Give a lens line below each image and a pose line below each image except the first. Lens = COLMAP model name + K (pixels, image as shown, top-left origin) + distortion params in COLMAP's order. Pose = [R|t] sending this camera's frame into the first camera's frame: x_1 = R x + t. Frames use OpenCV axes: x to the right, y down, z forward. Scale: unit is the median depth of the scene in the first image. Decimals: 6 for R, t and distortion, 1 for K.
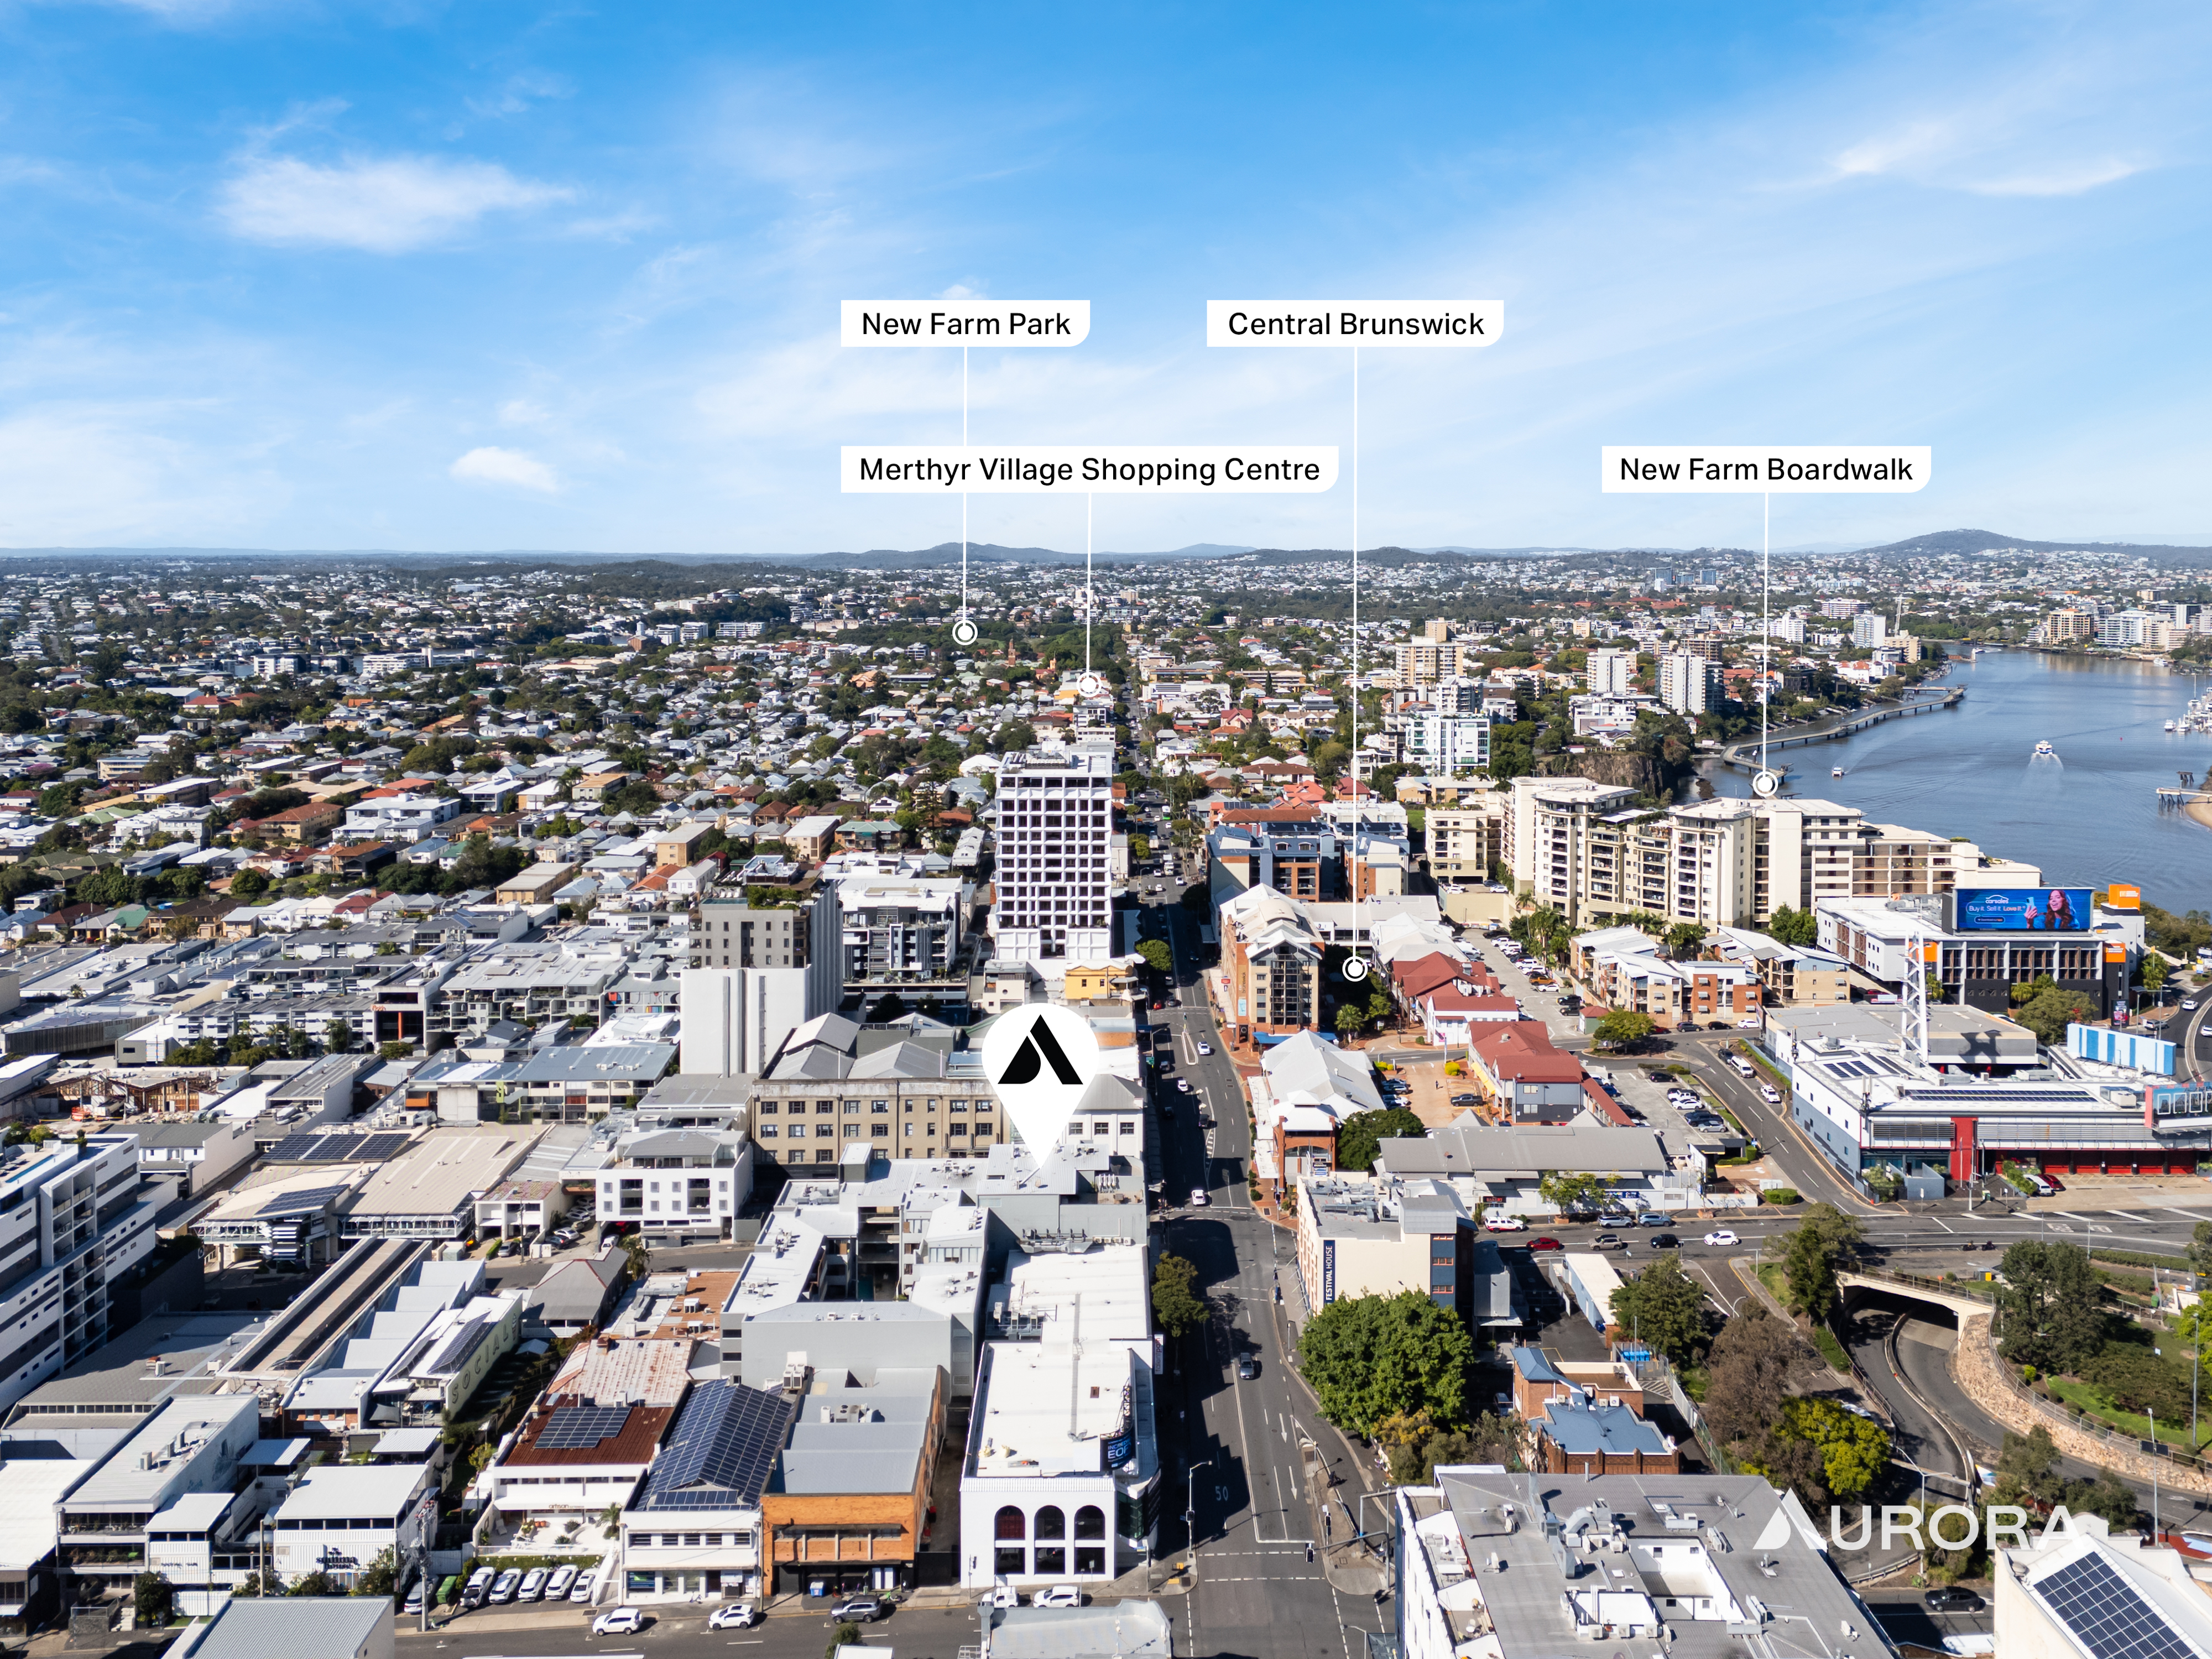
lens RADIAL K [[1662.7, 0, 1123.6], [0, 1662.7, 827.5], [0, 0, 1]] dist [0.135358, -0.140522]
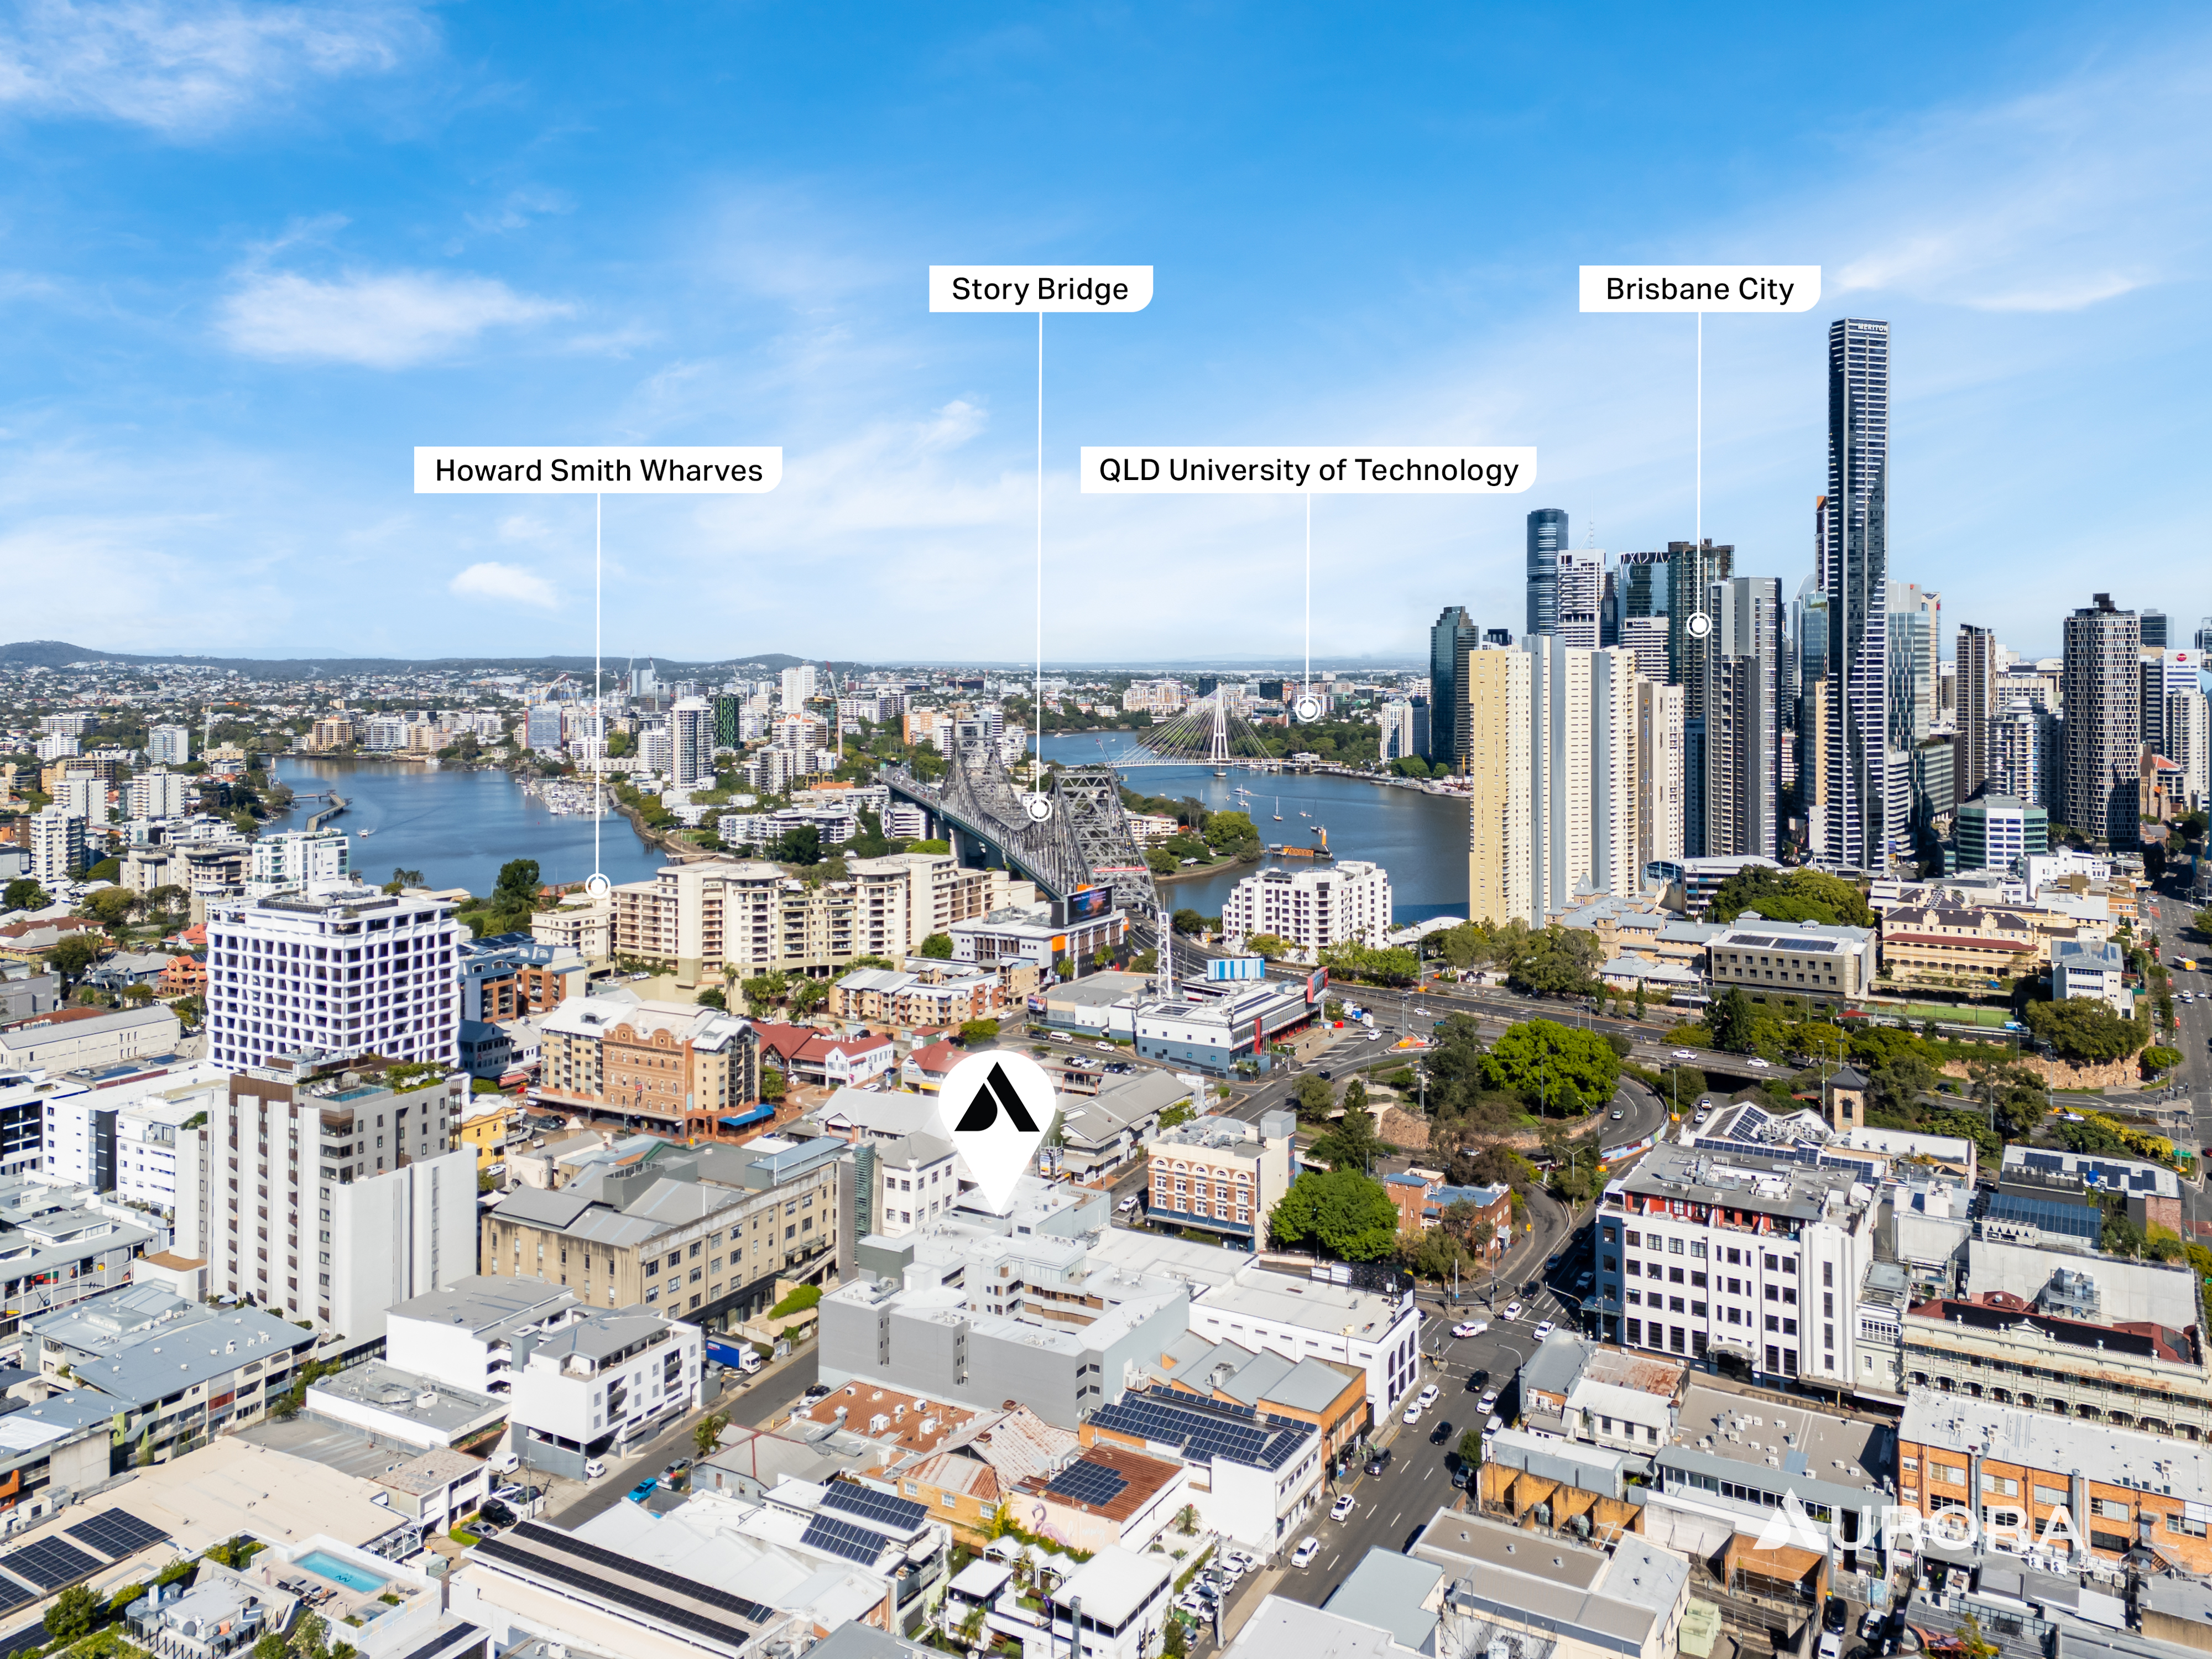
lens RADIAL K [[1662.7, 0, 1123.6], [0, 1662.7, 827.5], [0, 0, 1]] dist [0.135358, -0.140522]
pose [[0.514078, -0.092957, 0.852692, -0.607555], [0.147876, 0.988830, 0.018645, -0.036205], [-0.844901, 0.116508, 0.522082, 0.196546]]
